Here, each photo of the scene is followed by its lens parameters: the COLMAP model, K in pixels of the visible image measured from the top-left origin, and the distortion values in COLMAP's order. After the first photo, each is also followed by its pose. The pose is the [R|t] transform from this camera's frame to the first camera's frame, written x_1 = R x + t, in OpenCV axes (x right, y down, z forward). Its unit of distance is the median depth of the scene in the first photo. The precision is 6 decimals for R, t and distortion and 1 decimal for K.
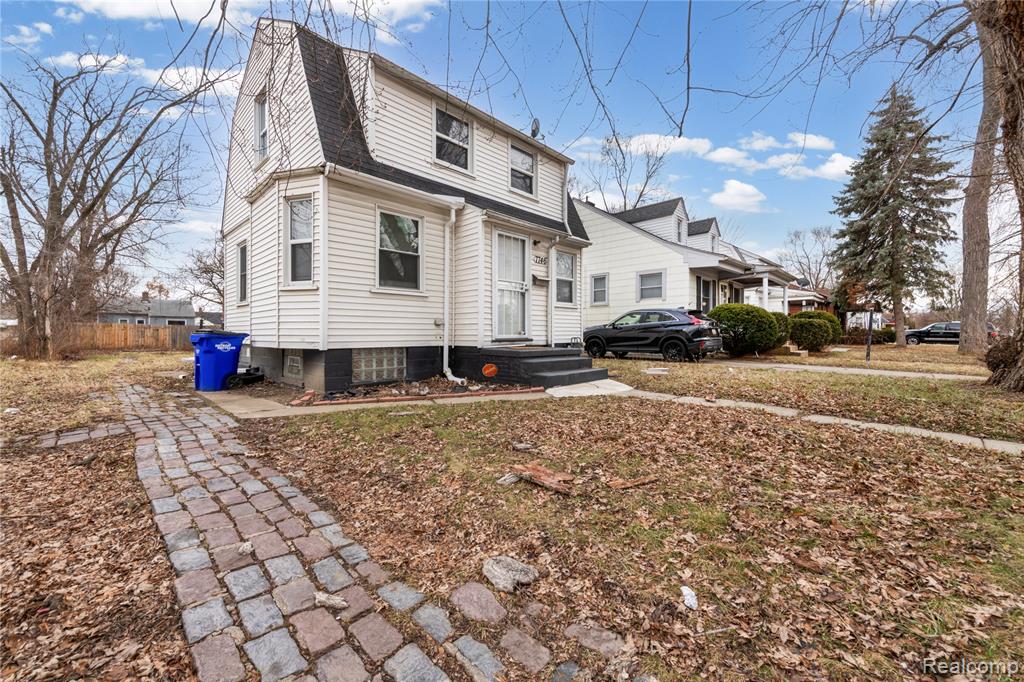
lens RADIAL K [[417.0, 0, 513.8], [0, 417.0, 335.9], [0, 0, 1]] dist [0.012705, -0.001090]
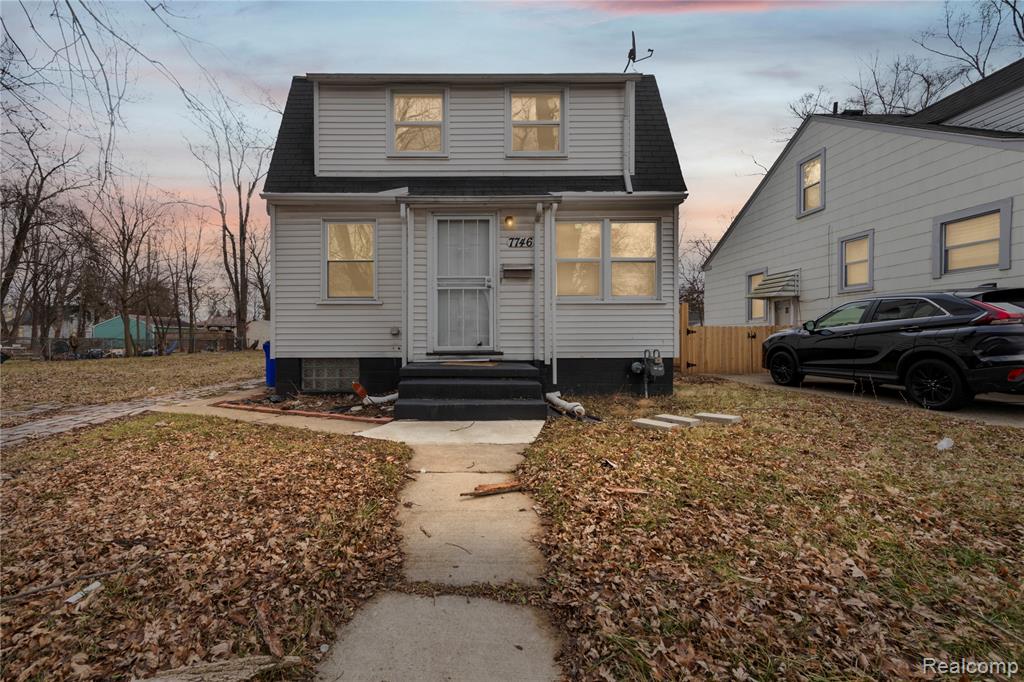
lens RADIAL K [[417.0, 0, 512.2], [0, 417.0, 347.2], [0, 0, 1]] dist [0.012705, -0.001090]
pose [[0.678477, 0.001960, -0.734619, 0.599977], [-0.004443, 0.999989, -0.001436, 0.000988], [0.734608, 0.004238, 0.678478, 0.517417]]
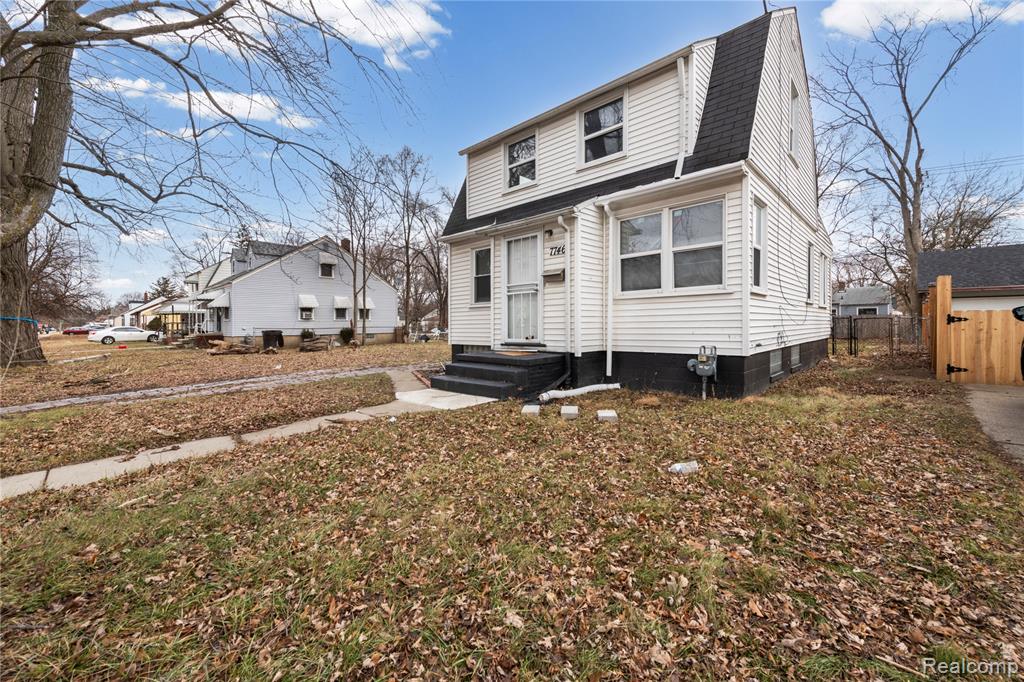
lens RADIAL K [[417.0, 0, 516.1], [0, 417.0, 336.4], [0, 0, 1]] dist [0.012705, -0.001090]
pose [[0.006665, 0.004549, -0.999967, 0.921914], [-0.010505, 0.999935, 0.004479, -0.012216], [0.999923, 0.010475, 0.006712, 0.937640]]
